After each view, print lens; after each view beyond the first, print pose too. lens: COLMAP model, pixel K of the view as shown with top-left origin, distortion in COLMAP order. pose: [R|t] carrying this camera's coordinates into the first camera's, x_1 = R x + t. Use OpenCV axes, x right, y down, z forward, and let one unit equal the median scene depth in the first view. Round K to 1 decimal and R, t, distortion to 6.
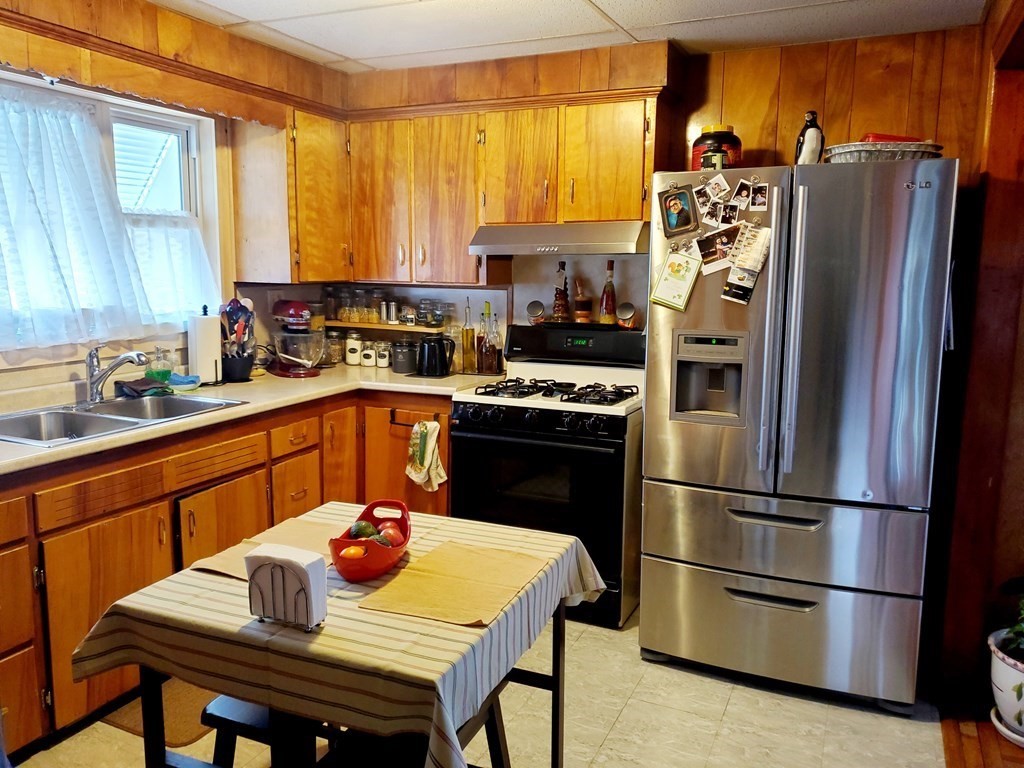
lens RADIAL K [[788.8, 0, 506.9], [0, 788.8, 384.4], [0, 0, 1]] dist [0.001667, 0.007513]
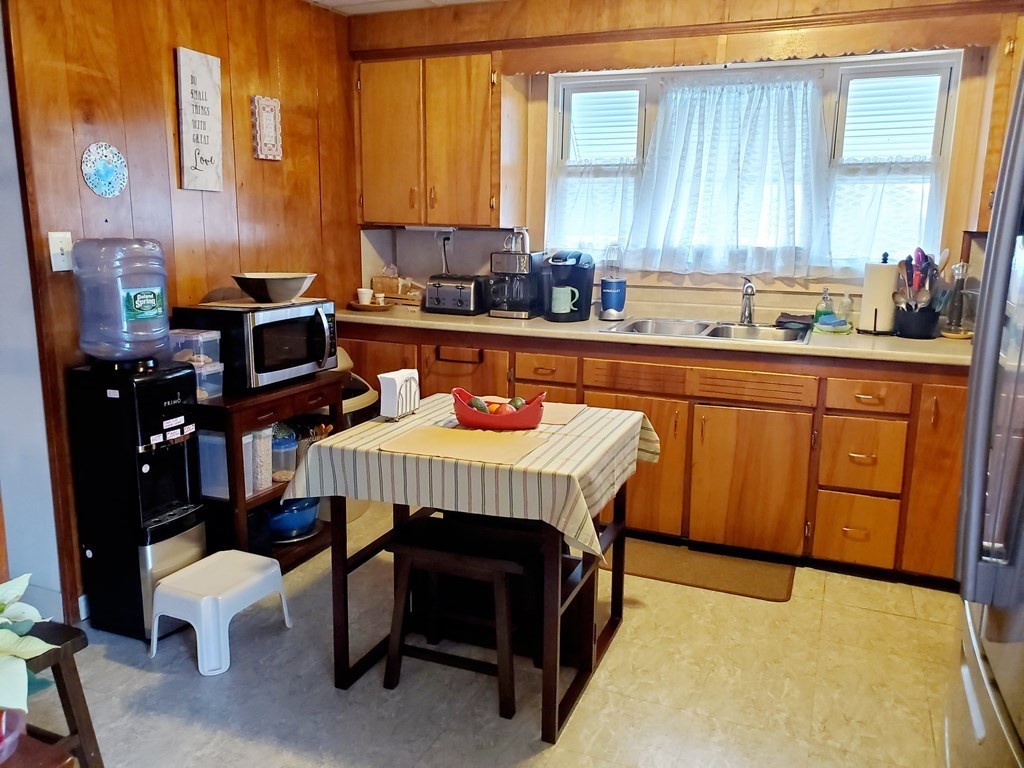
lens RADIAL K [[788.8, 0, 504.1], [0, 788.8, 382.6], [0, 0, 1]] dist [0.001667, 0.007513]
pose [[0.027244, 0.186617, -0.982055, 0.680504], [-0.163561, 0.970012, 0.179791, -0.048865], [0.986157, 0.155728, 0.056950, 0.575022]]
